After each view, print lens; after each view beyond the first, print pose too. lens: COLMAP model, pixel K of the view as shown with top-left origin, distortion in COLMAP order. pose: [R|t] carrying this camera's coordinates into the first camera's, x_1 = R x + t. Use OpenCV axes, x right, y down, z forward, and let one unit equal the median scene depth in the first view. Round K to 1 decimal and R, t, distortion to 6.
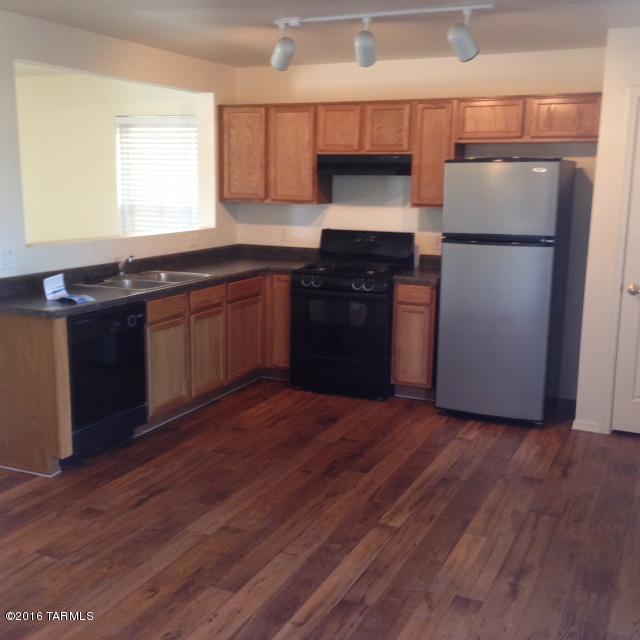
lens RADIAL K [[784.7, 0, 320.0], [0, 784.7, 320.0], [0, 0, 1]] dist [0.082785, -0.038744]
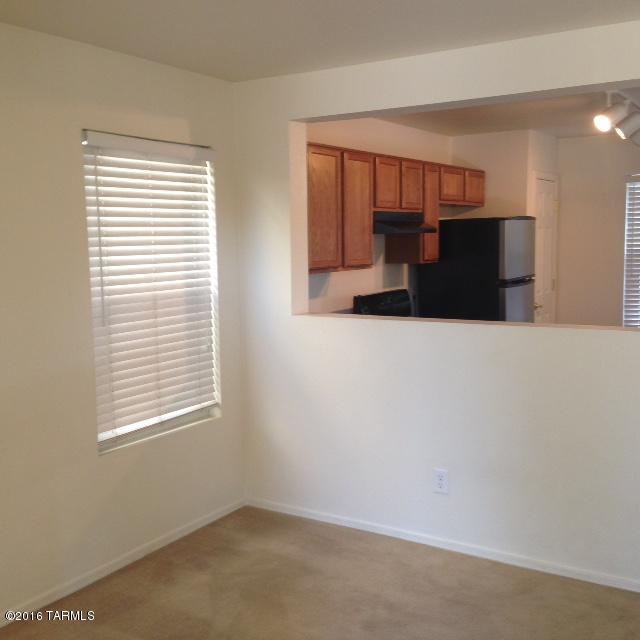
lens RADIAL K [[768.0, 0, 320.0], [0, 768.0, 320.0], [0, 0, 1]] dist [0.080542, -0.061126]
pose [[0.127058, -0.122228, 0.984336, -0.945389], [0.199901, 0.975172, 0.095287, -0.202945], [-0.971543, 0.184663, 0.148337, 1.042424]]
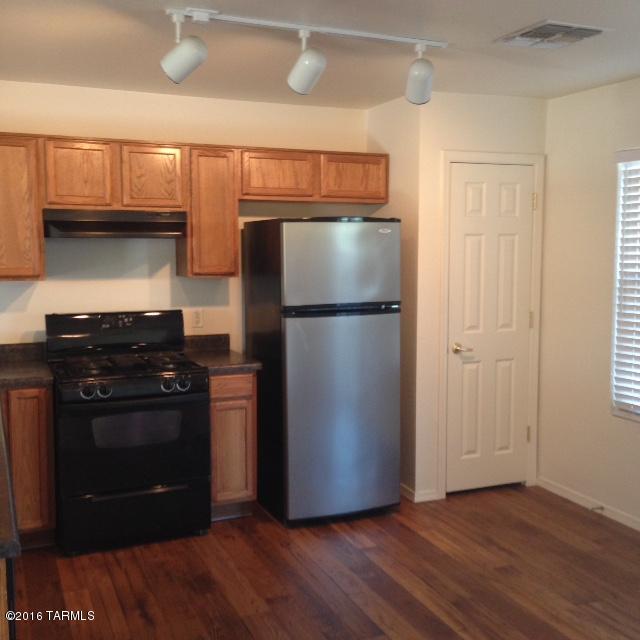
lens RADIAL K [[768.0, 0, 320.0], [0, 768.0, 320.0], [0, 0, 1]] dist [0.080542, -0.061126]
pose [[0.662486, -0.086381, 0.744077, -0.391627], [0.144085, 0.989474, -0.013416, -0.075511], [-0.735087, 0.116098, 0.667959, 0.412553]]
